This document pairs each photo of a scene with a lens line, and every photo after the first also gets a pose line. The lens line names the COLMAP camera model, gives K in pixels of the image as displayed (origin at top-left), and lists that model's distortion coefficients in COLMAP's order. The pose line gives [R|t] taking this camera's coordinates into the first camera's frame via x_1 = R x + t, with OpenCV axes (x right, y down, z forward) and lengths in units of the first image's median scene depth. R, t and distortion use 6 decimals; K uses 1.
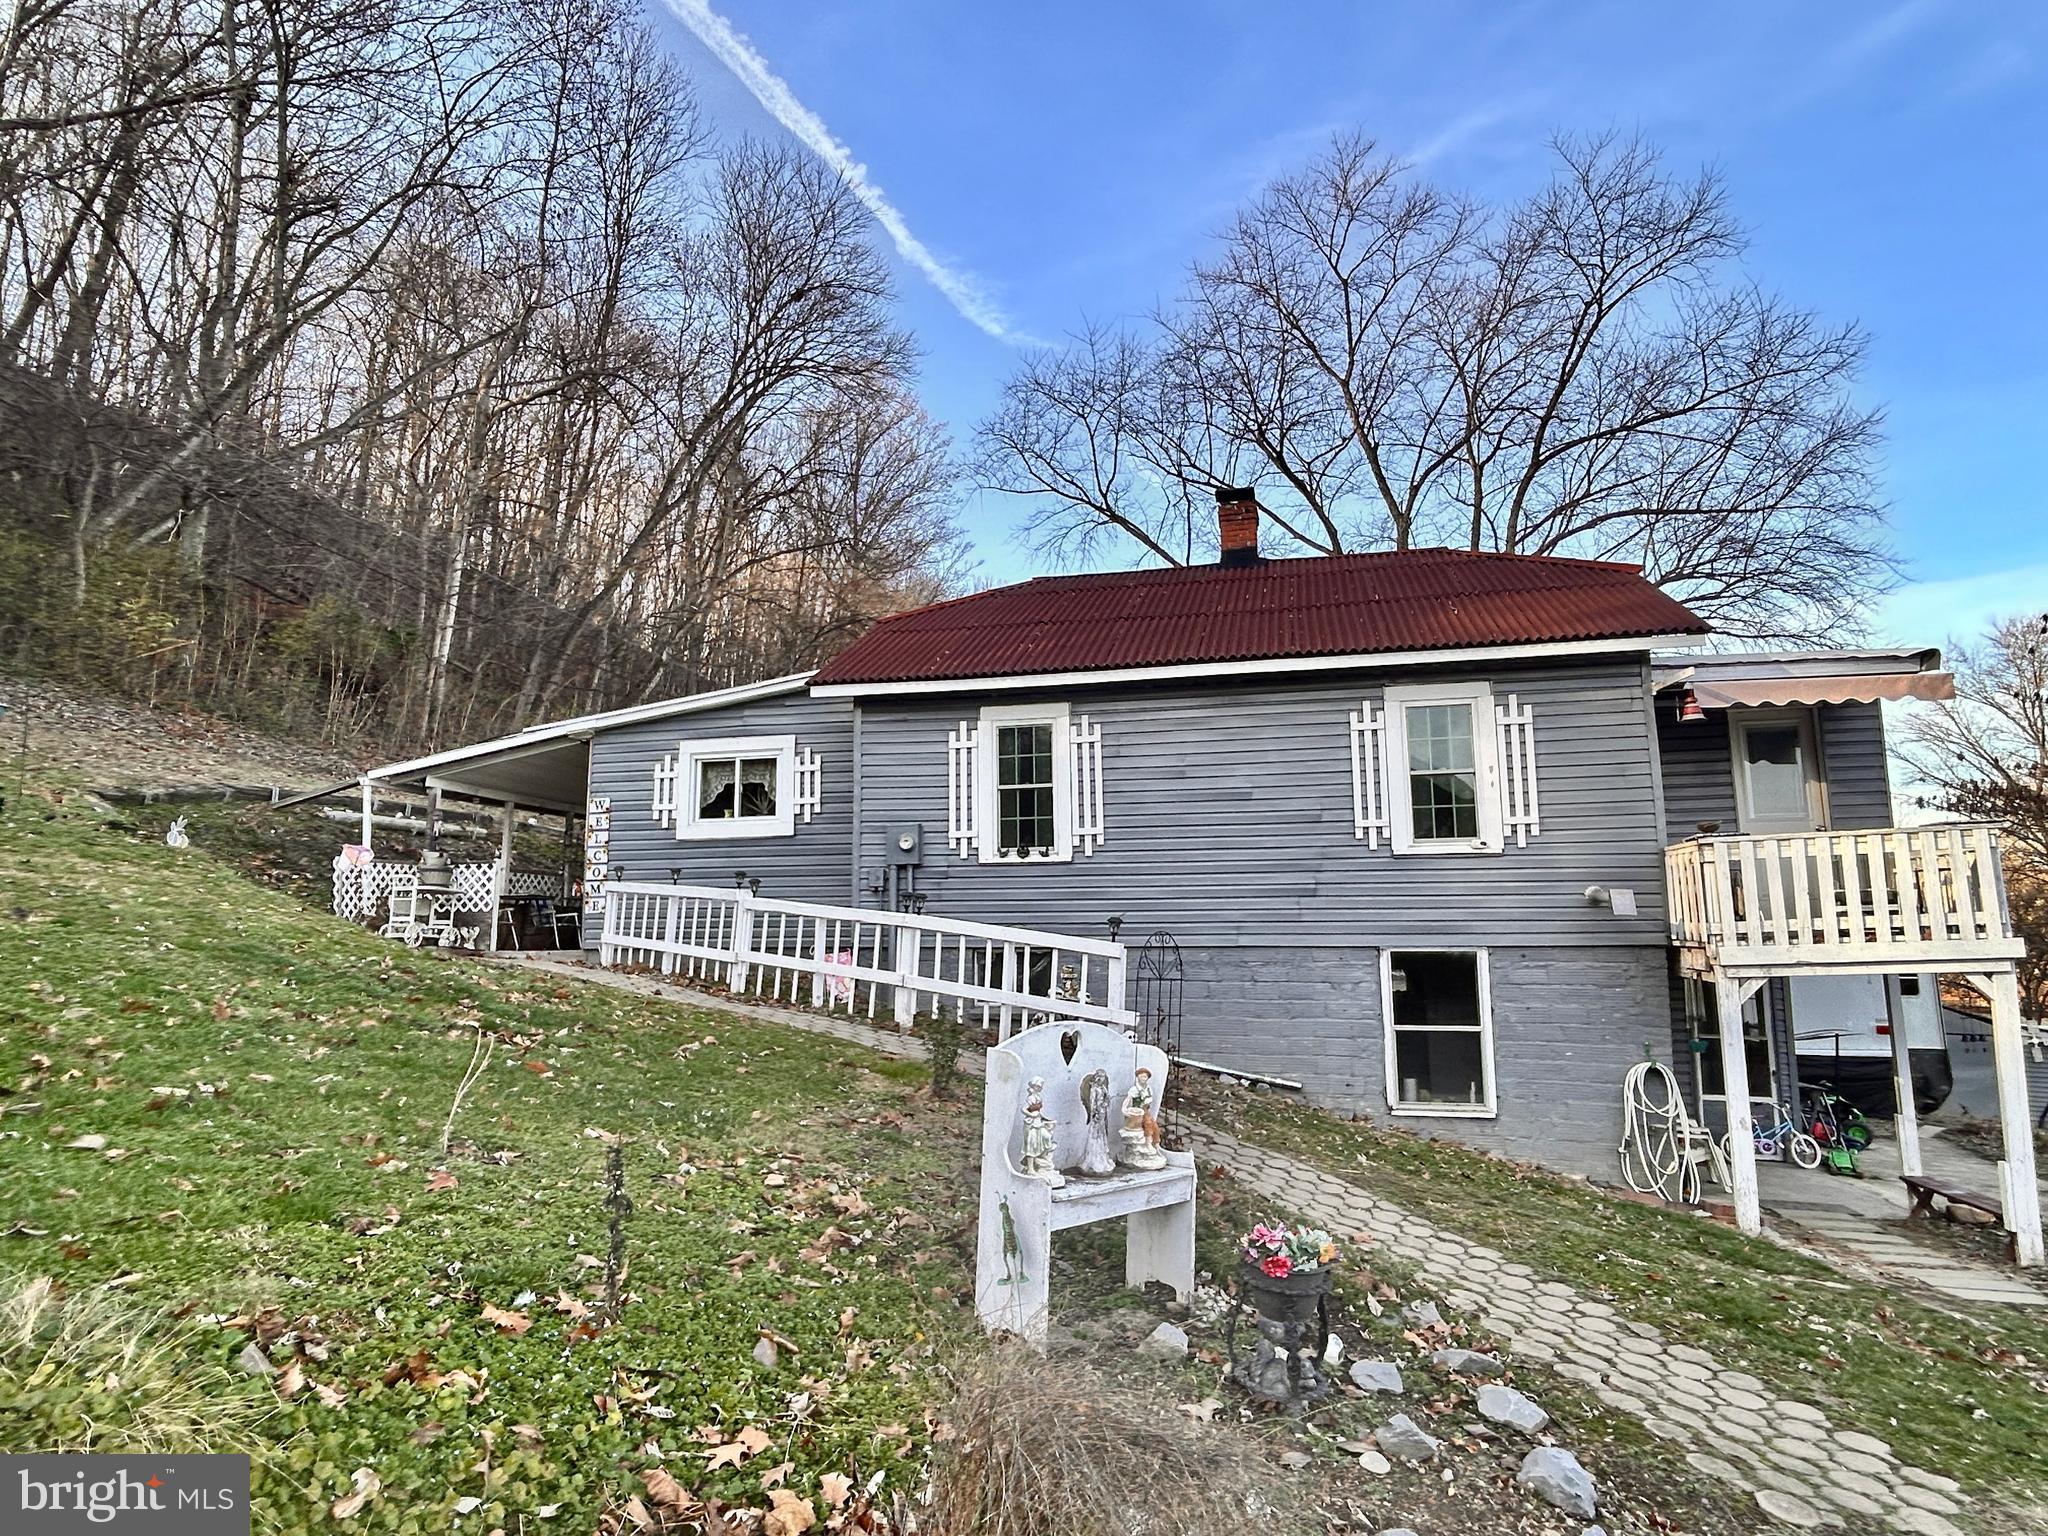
lens RADIAL K [[1191.3, 0, 1024.0], [0, 1191.3, 768.0], [0, 0, 1]] dist [0.000075, -0.001207]
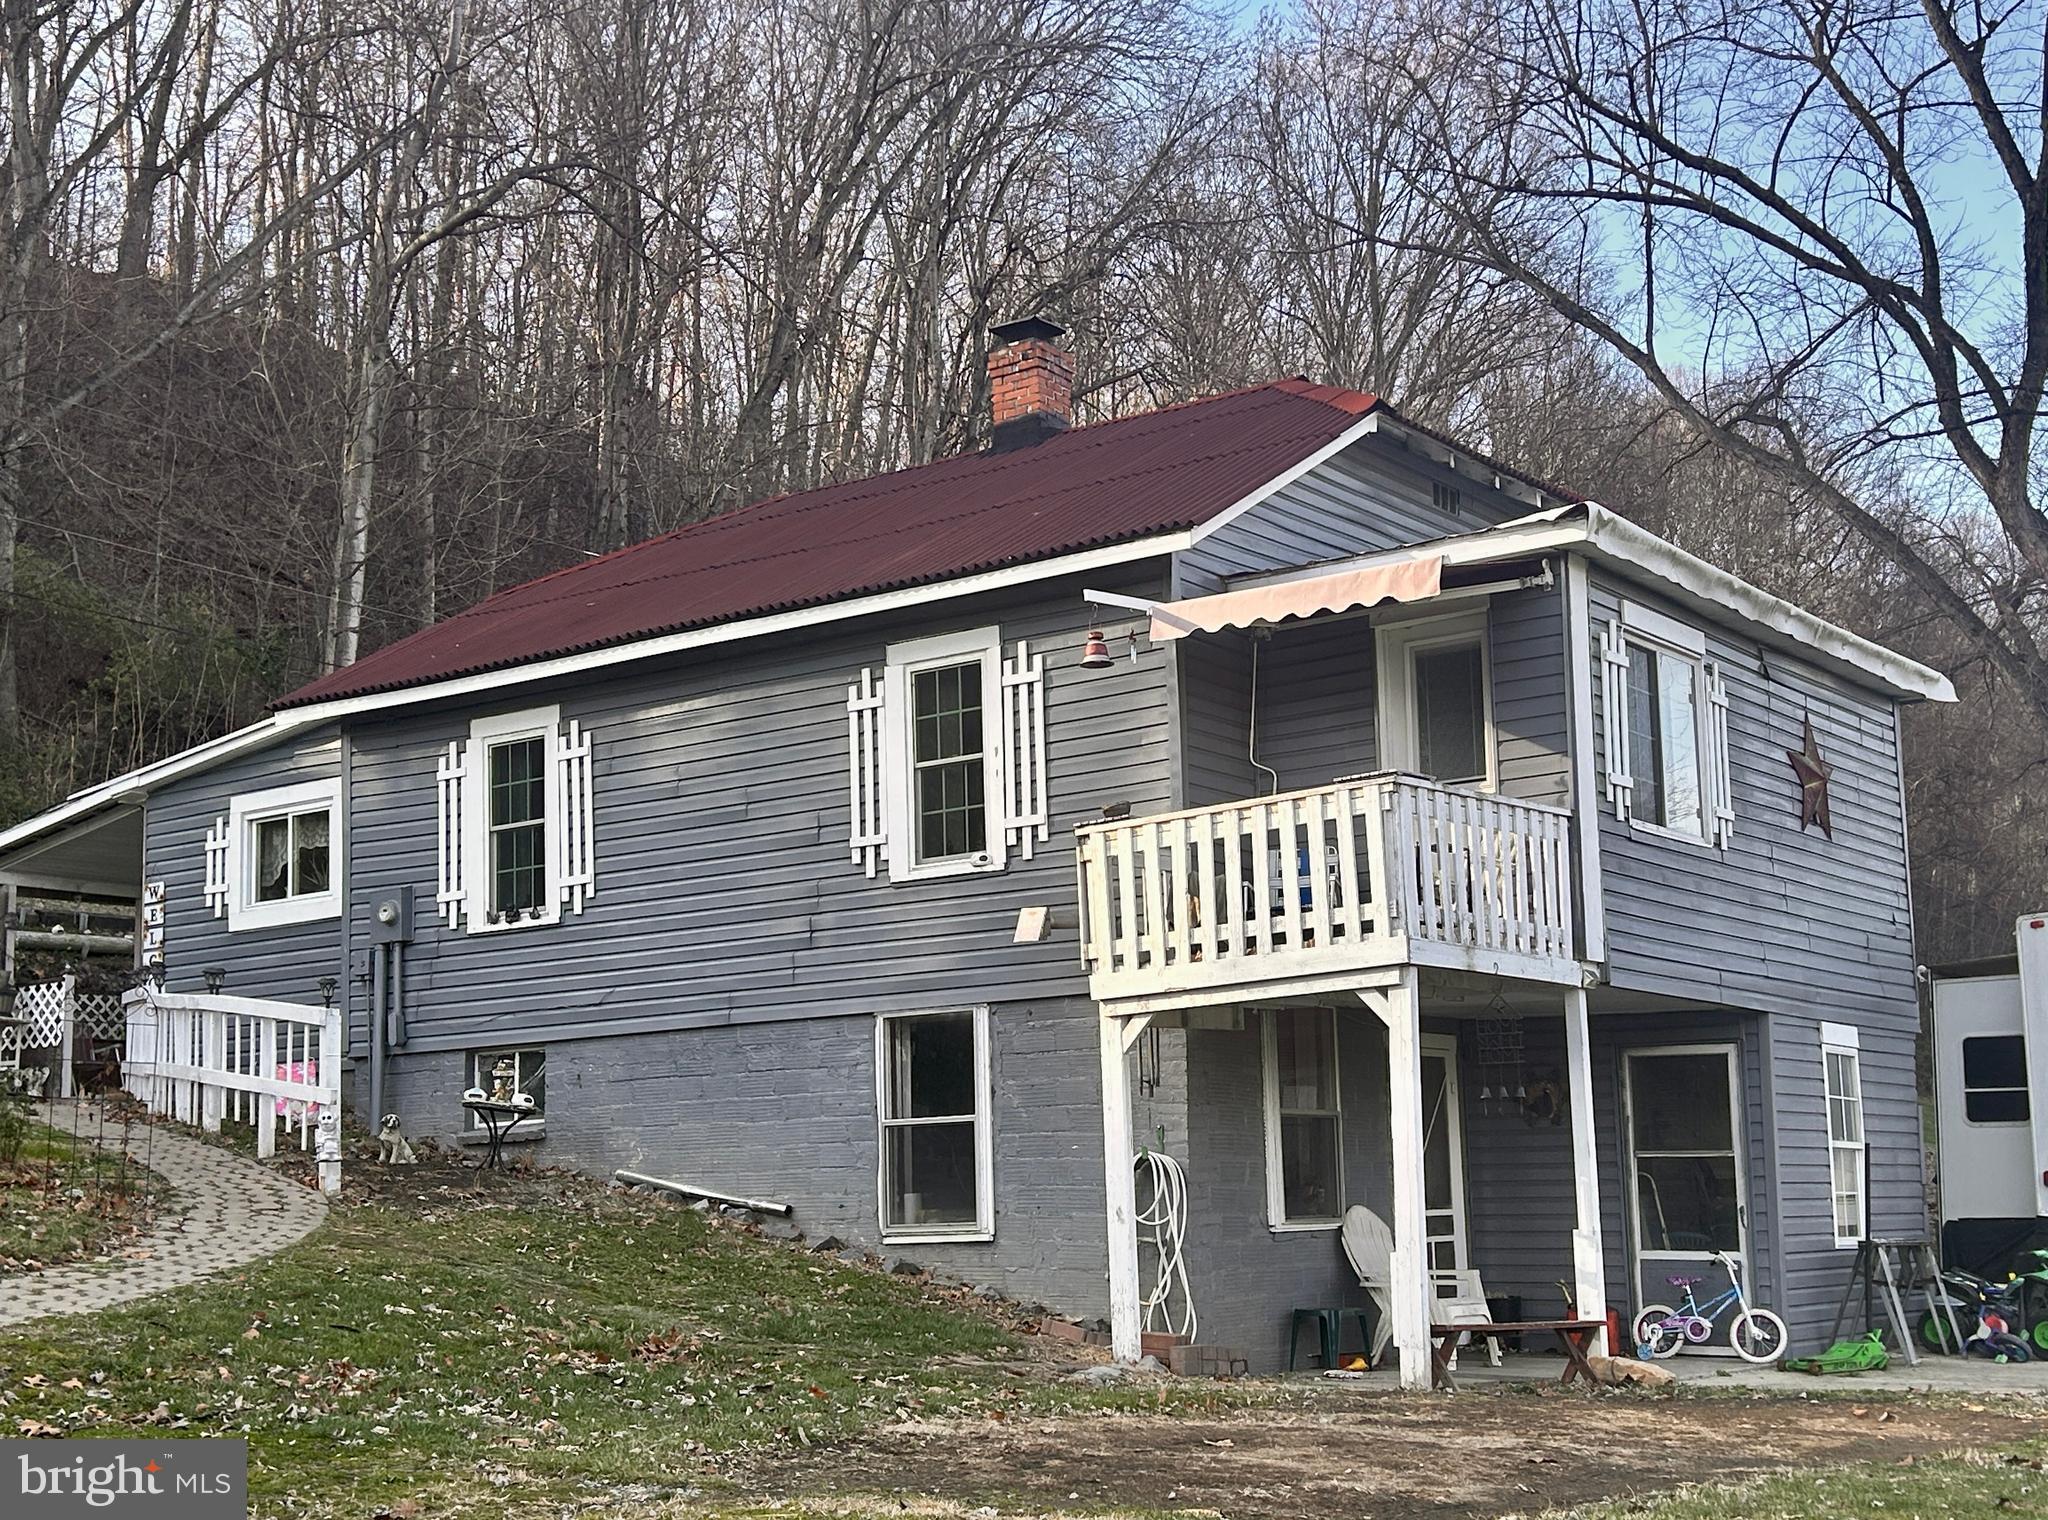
lens RADIAL K [[2668.5, 0, 1079.7], [0, 2668.5, 896.0], [0, 0, 1]] dist [0.199428, -0.551271]
pose [[0.928404, -0.065654, -0.365726, 0.910897], [0.077429, 0.996842, 0.017604, 0.055945], [0.363415, -0.044662, 0.930556, -0.401167]]
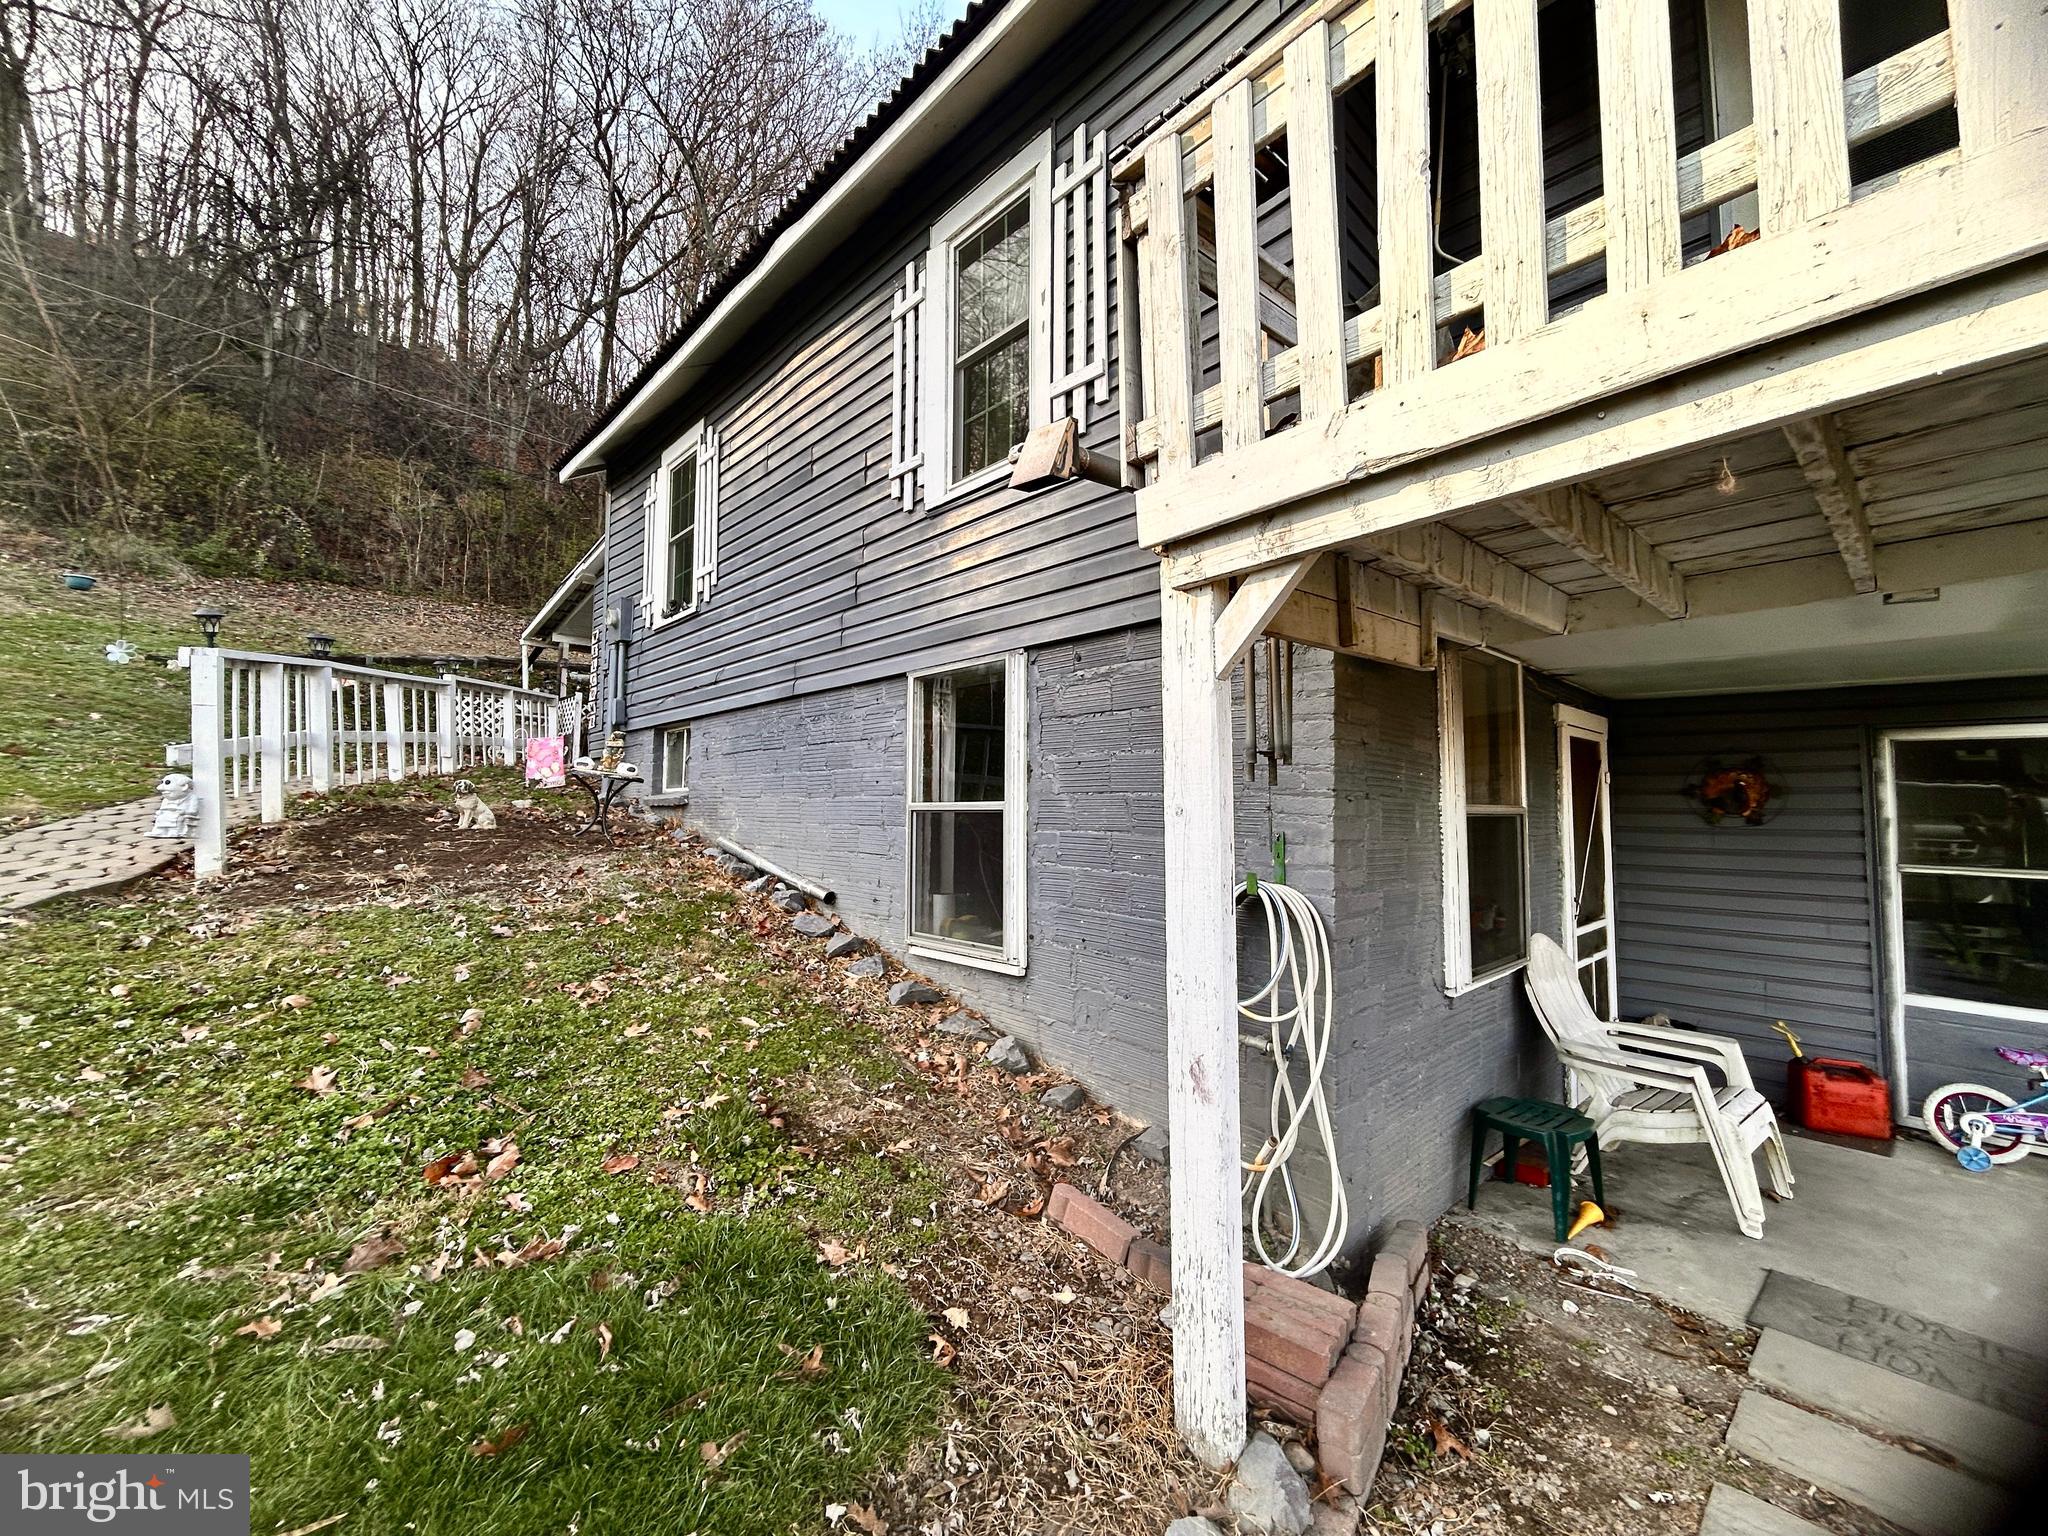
lens RADIAL K [[839.5, 0, 1024.0], [0, 839.5, 768.0], [0, 0, 1]] dist [-0.000810, 0.000325]
pose [[0.833825, -0.024545, -0.551483, 0.521937], [0.073926, 0.994977, 0.067490, 0.157268], [0.547056, -0.097044, 0.831452, 0.619345]]
